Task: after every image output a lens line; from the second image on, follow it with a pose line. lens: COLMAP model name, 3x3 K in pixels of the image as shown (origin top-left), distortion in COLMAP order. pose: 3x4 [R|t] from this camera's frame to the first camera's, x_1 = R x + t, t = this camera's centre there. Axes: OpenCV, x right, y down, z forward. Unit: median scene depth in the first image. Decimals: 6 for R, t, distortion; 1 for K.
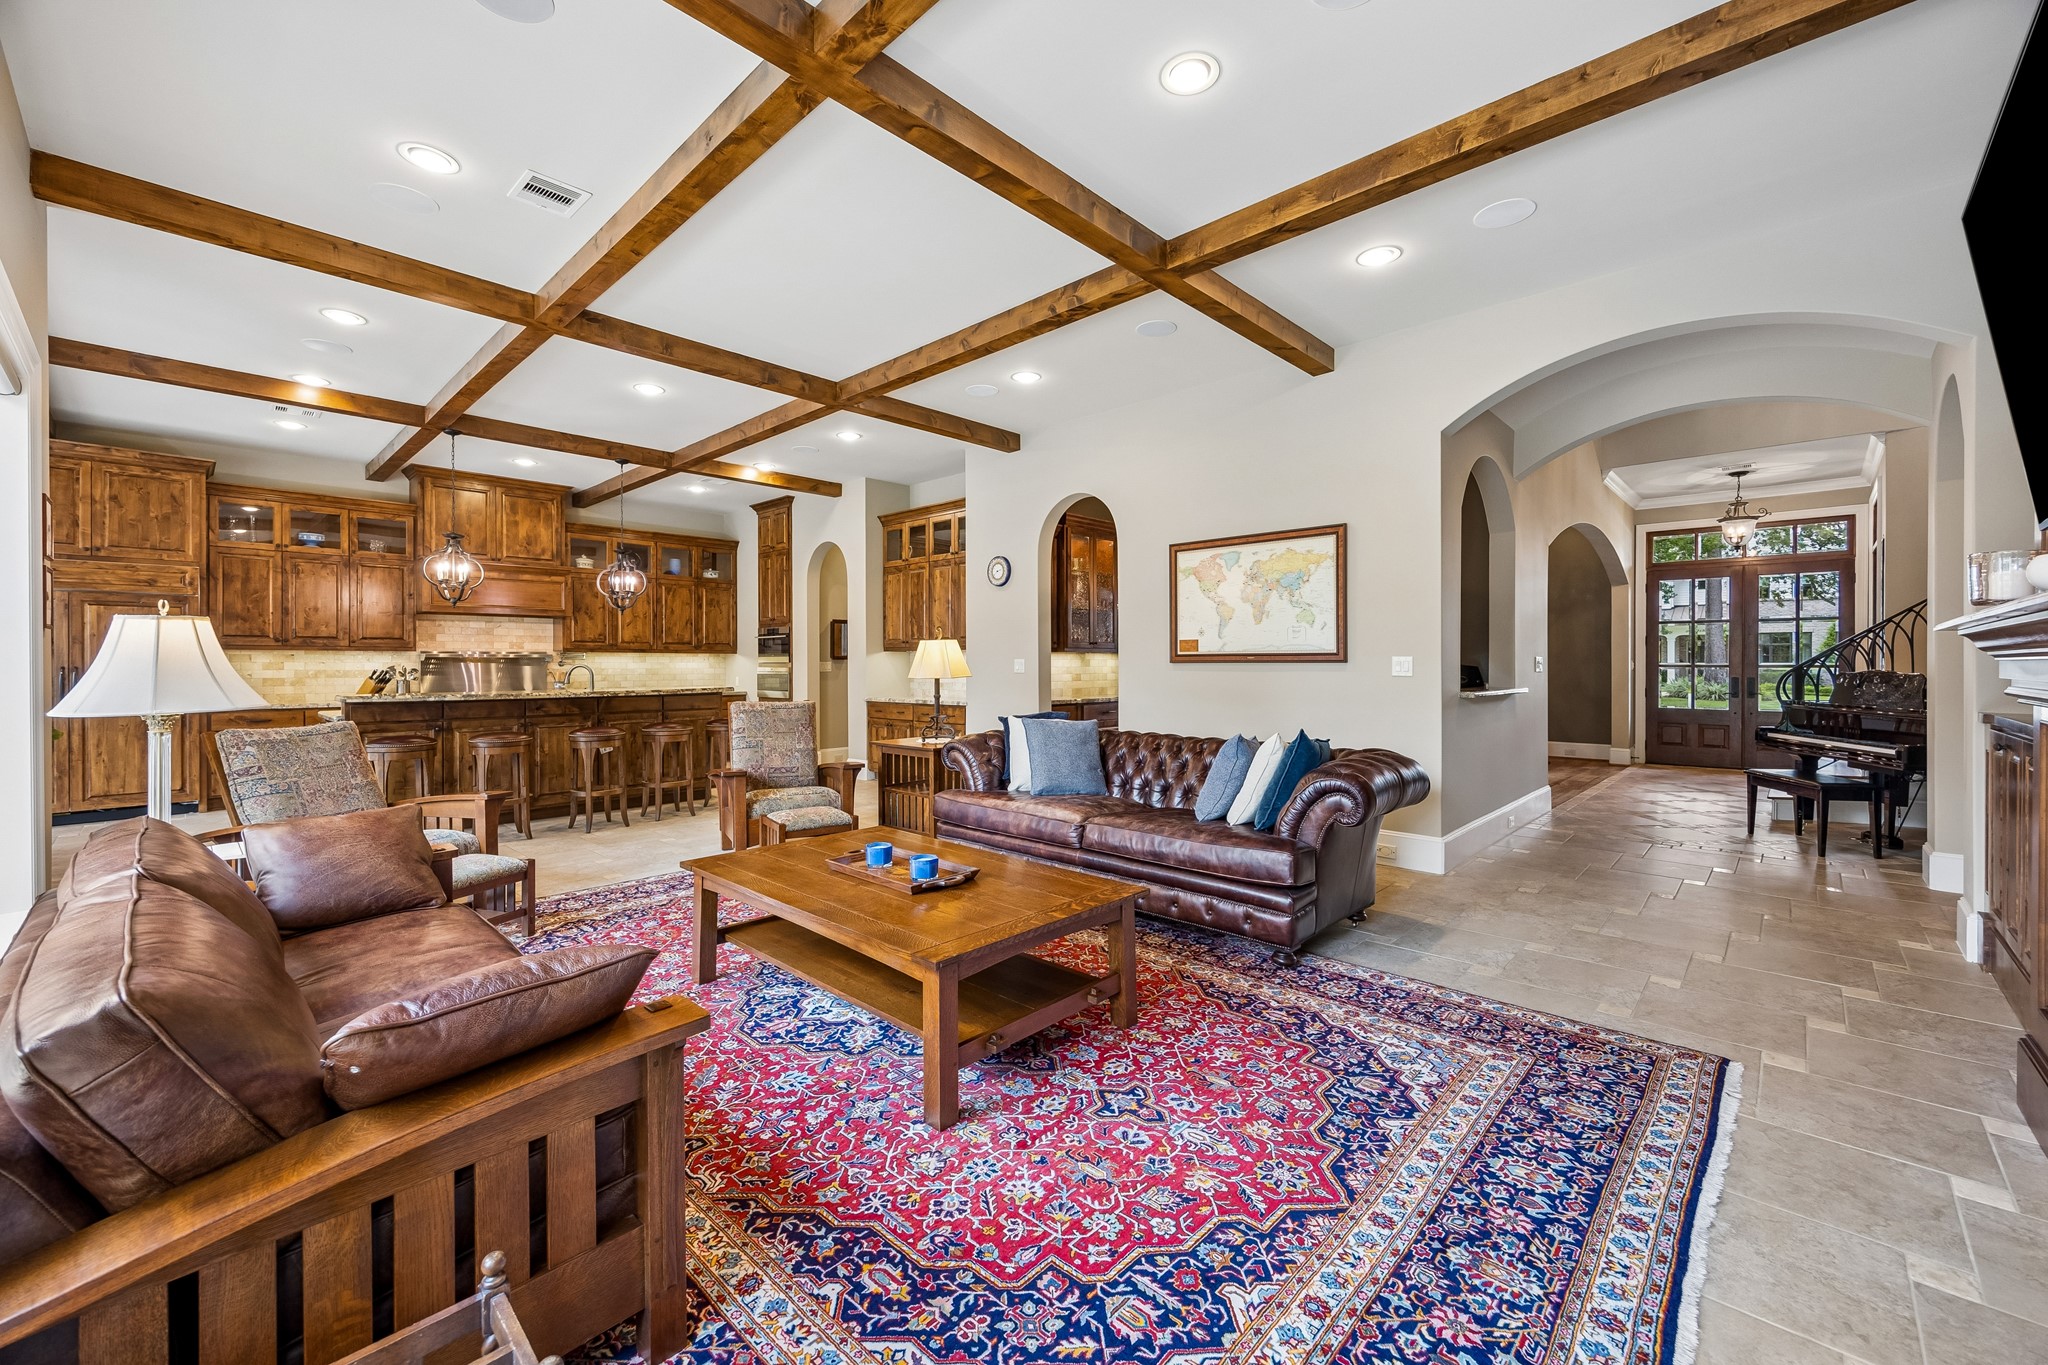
lens RADIAL K [[813.1, 0, 1018.7], [0, 813.1, 657.1], [0, 0, 1]] dist [0.004403, -0.001027]
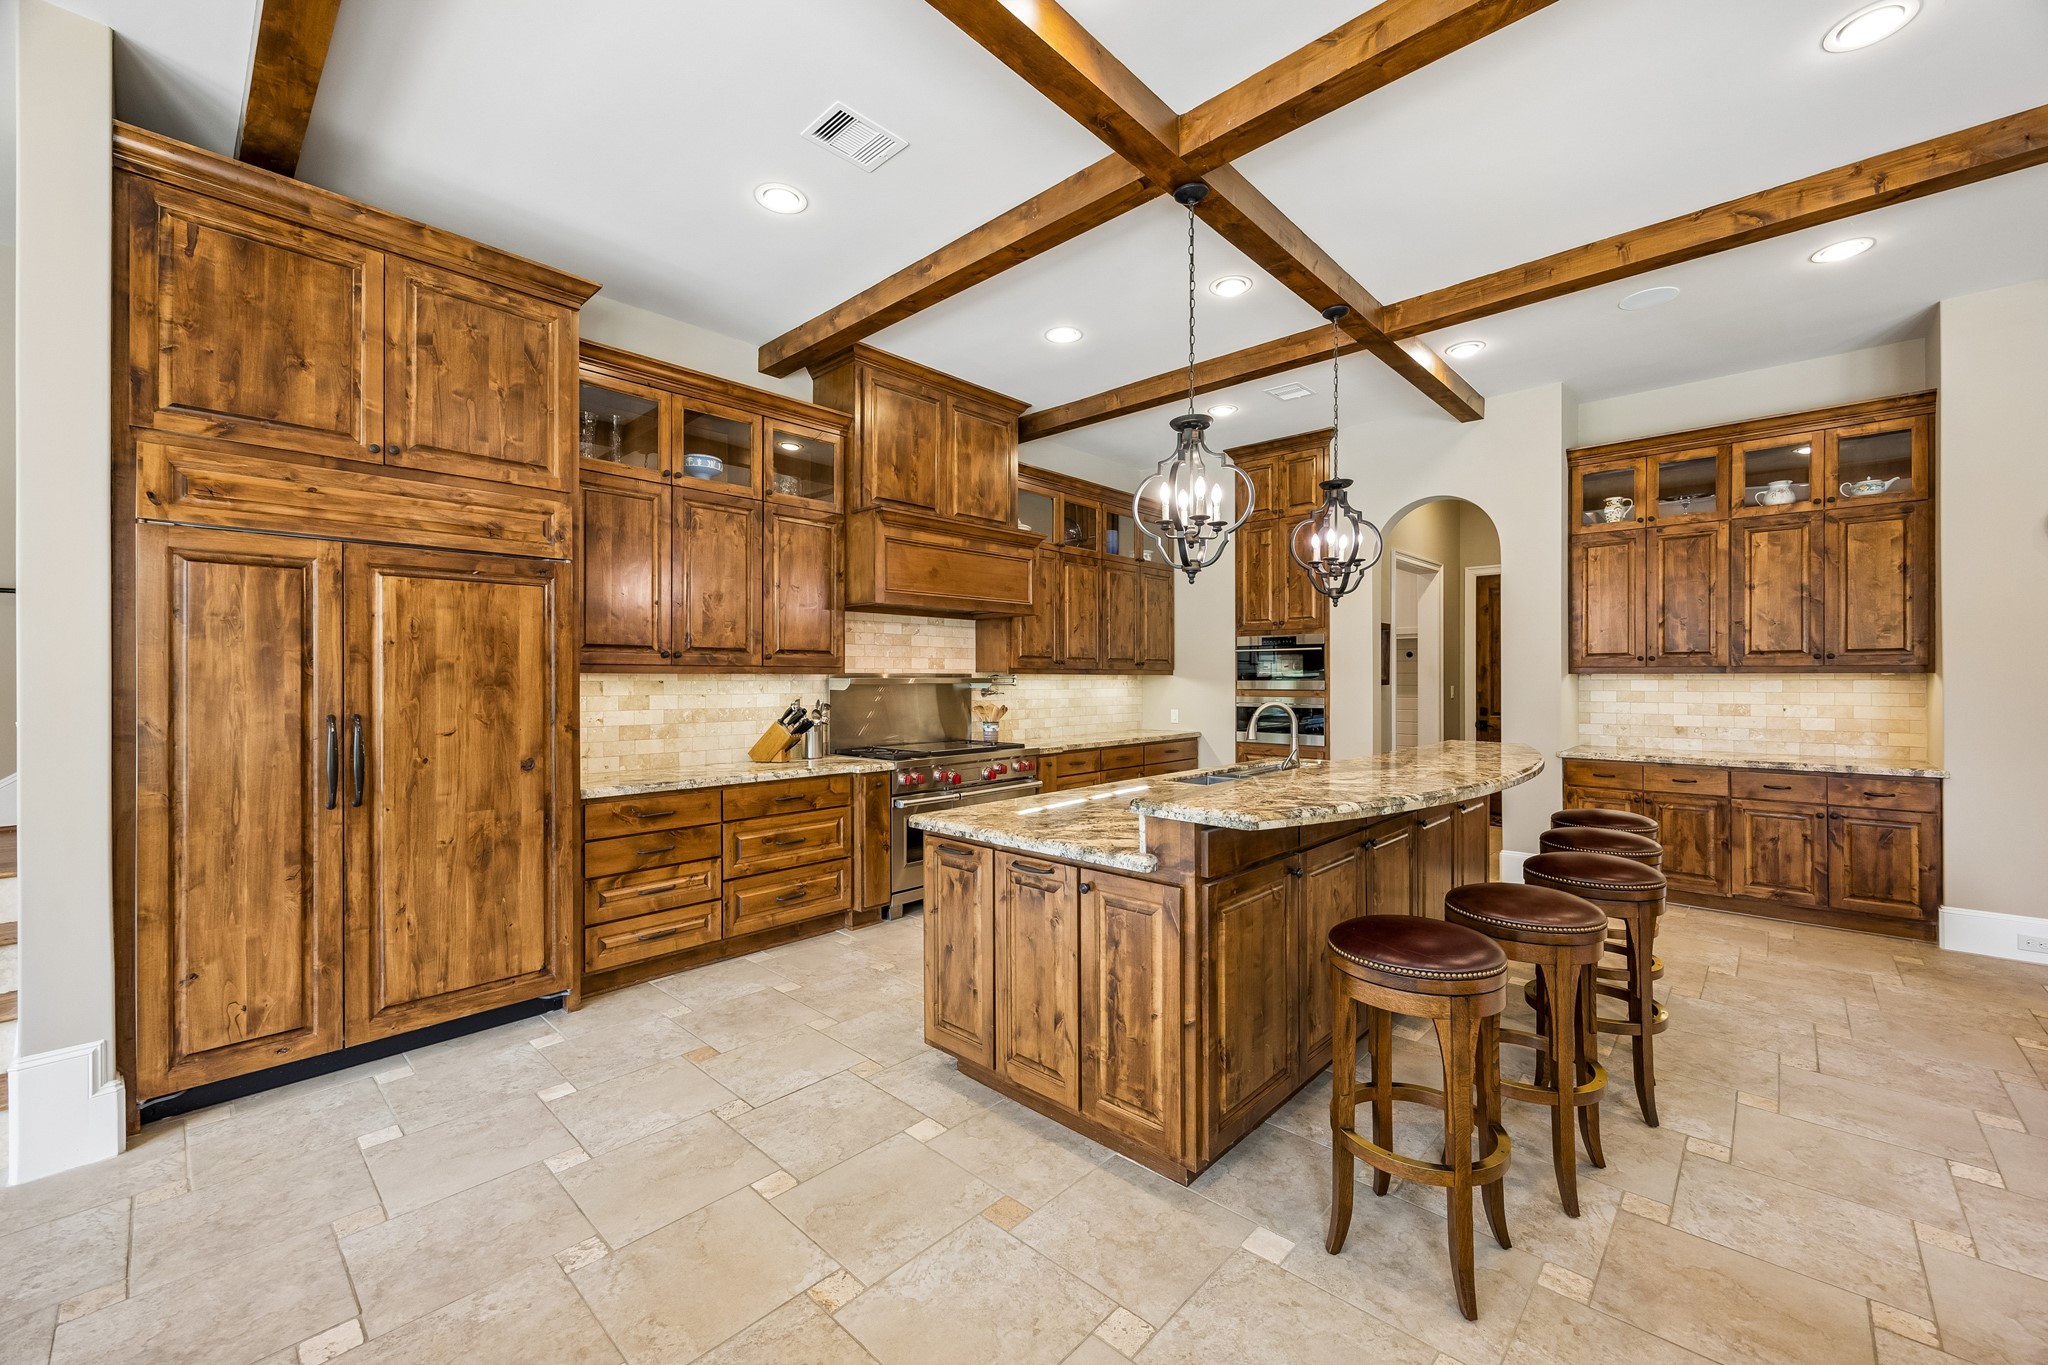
lens RADIAL K [[813.1, 0, 1029.2], [0, 813.1, 671.1], [0, 0, 1]] dist [0.004403, -0.001027]
pose [[0.999817, 0.000974, 0.019082, -0.748308], [-0.000979, 0.999999, 0.000247, -0.011523], [-0.019082, -0.000266, 0.999818, 0.517816]]
